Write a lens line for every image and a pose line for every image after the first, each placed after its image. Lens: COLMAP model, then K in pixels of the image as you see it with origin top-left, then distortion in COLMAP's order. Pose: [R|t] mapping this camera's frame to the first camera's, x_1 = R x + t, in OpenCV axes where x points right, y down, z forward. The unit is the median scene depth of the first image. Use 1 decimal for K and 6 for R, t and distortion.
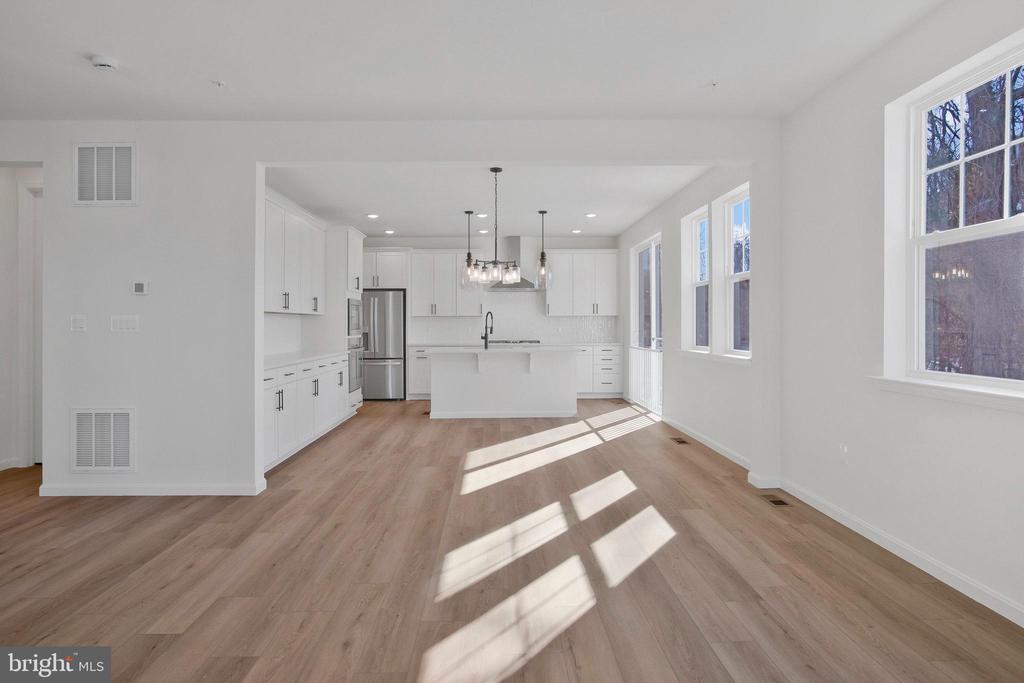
lens RADIAL K [[635.8, 0, 511.0], [0, 635.8, 331.5], [0, 0, 1]] dist [-0.010059, -0.001538]
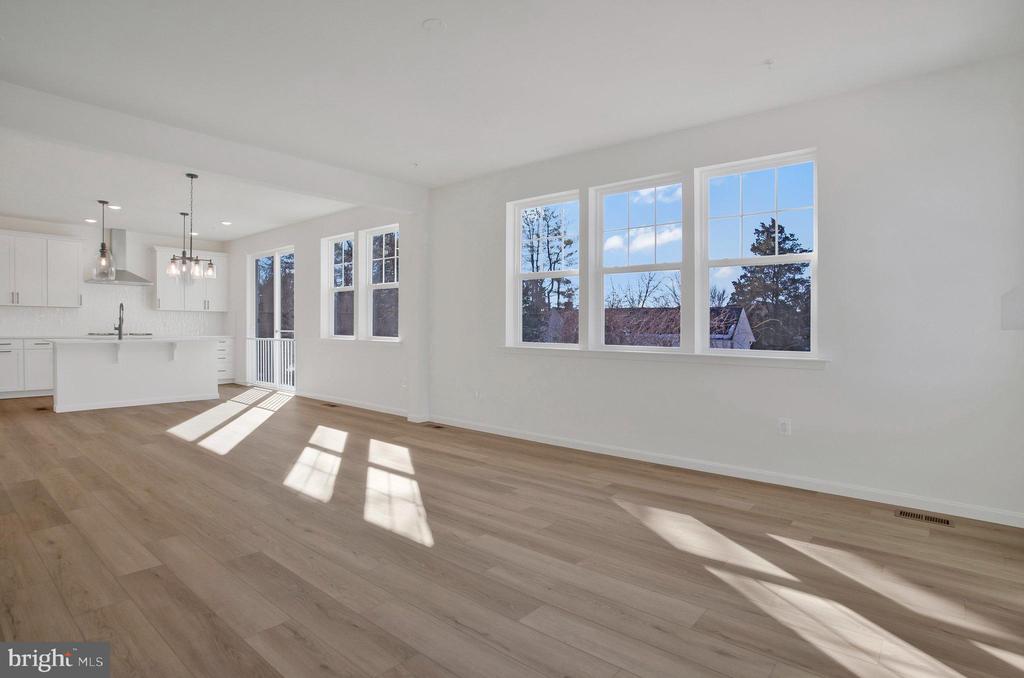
lens RADIAL K [[547.7, 0, 511.1], [0, 547.7, 340.6], [0, 0, 1]] dist [0.001879, 0.000869]
pose [[0.681609, -0.007858, 0.731674, -0.308872], [-0.004233, 0.999883, 0.014681, 0.016060], [-0.731704, -0.013104, 0.681496, -0.062853]]
